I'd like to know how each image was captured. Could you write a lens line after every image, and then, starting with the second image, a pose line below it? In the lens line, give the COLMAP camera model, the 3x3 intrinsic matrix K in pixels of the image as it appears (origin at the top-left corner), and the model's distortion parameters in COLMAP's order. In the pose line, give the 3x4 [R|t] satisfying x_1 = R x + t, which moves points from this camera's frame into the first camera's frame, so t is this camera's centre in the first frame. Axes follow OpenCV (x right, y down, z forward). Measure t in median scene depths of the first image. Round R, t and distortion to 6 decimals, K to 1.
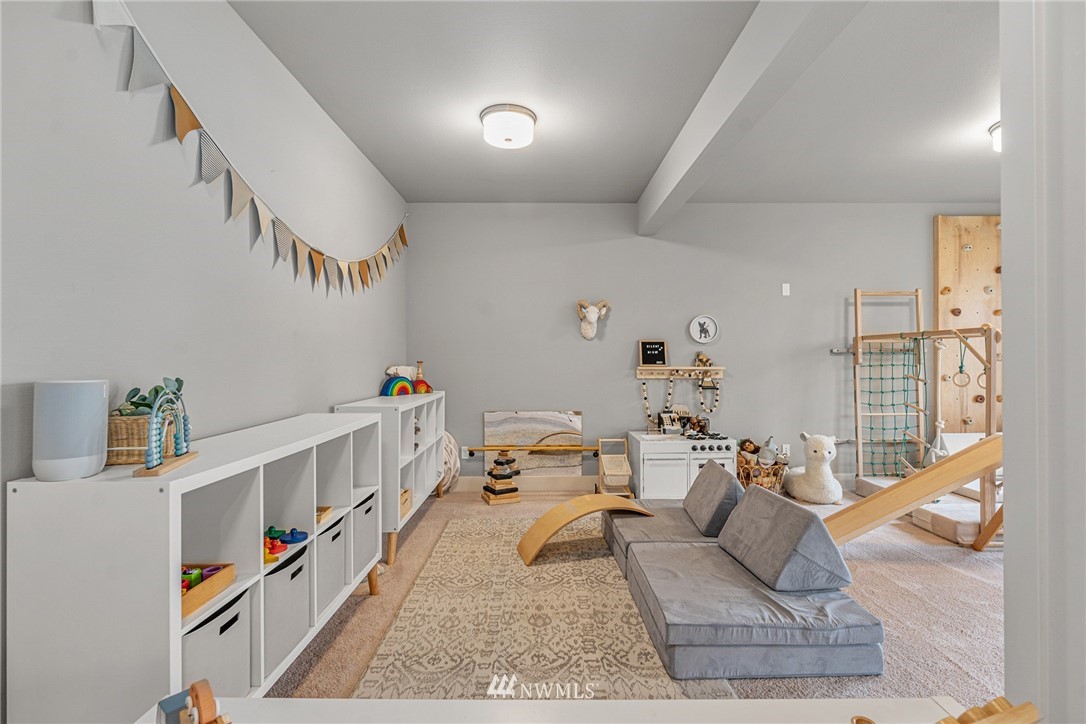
lens RADIAL K [[495.7, 0, 560.8], [0, 495.7, 358.7], [0, 0, 1]] dist [-0.007033, 0.002581]
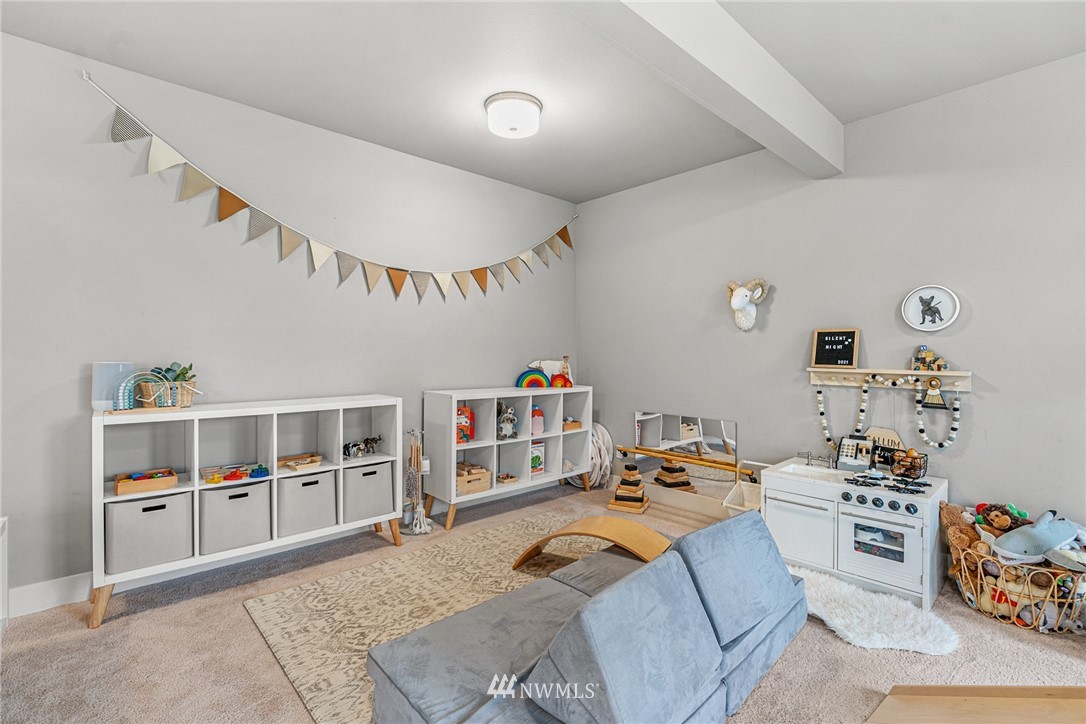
lens RADIAL K [[495.7, 0, 545.0], [0, 495.7, 359.1], [0, 0, 1]] dist [-0.007033, 0.002581]
pose [[0.667913, 0.015145, -0.744085, 0.426069], [-0.008103, 0.999882, 0.013078, -0.002078], [0.744195, -0.002705, 0.667957, 0.251335]]
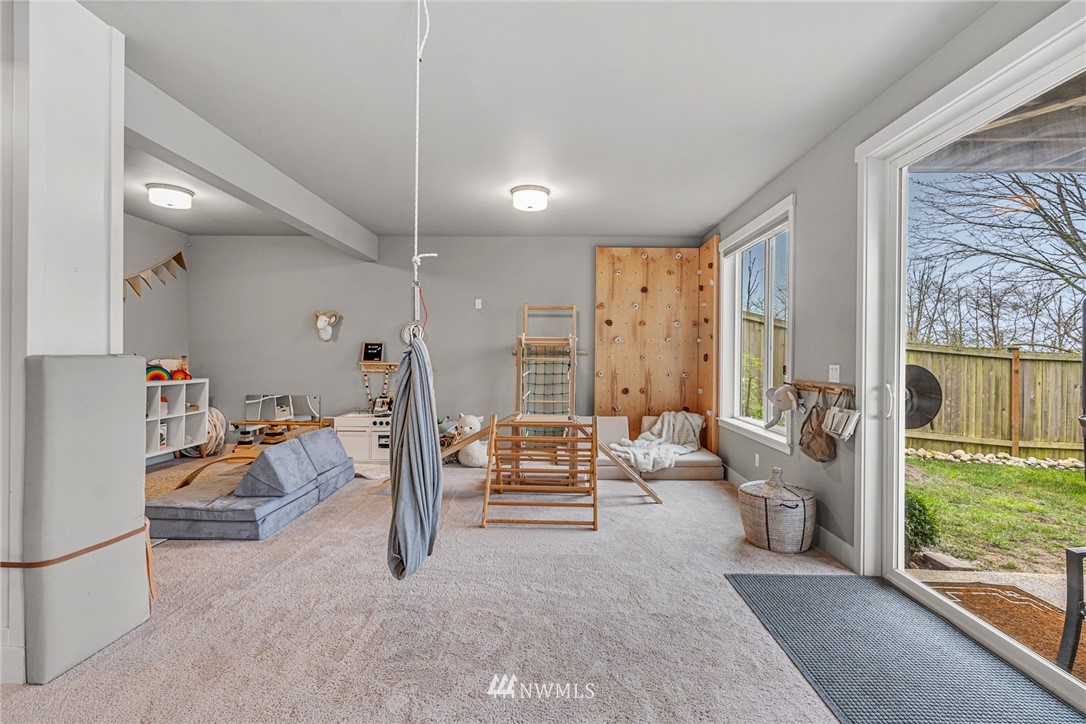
lens RADIAL K [[495.7, 0, 548.4], [0, 495.7, 355.2], [0, 0, 1]] dist [-0.007033, 0.002581]
pose [[0.999466, 0.012830, -0.030041, 0.685829], [-0.012836, 0.999918, -0.000011, -0.008441], [0.030038, 0.000396, 0.999549, -0.285439]]
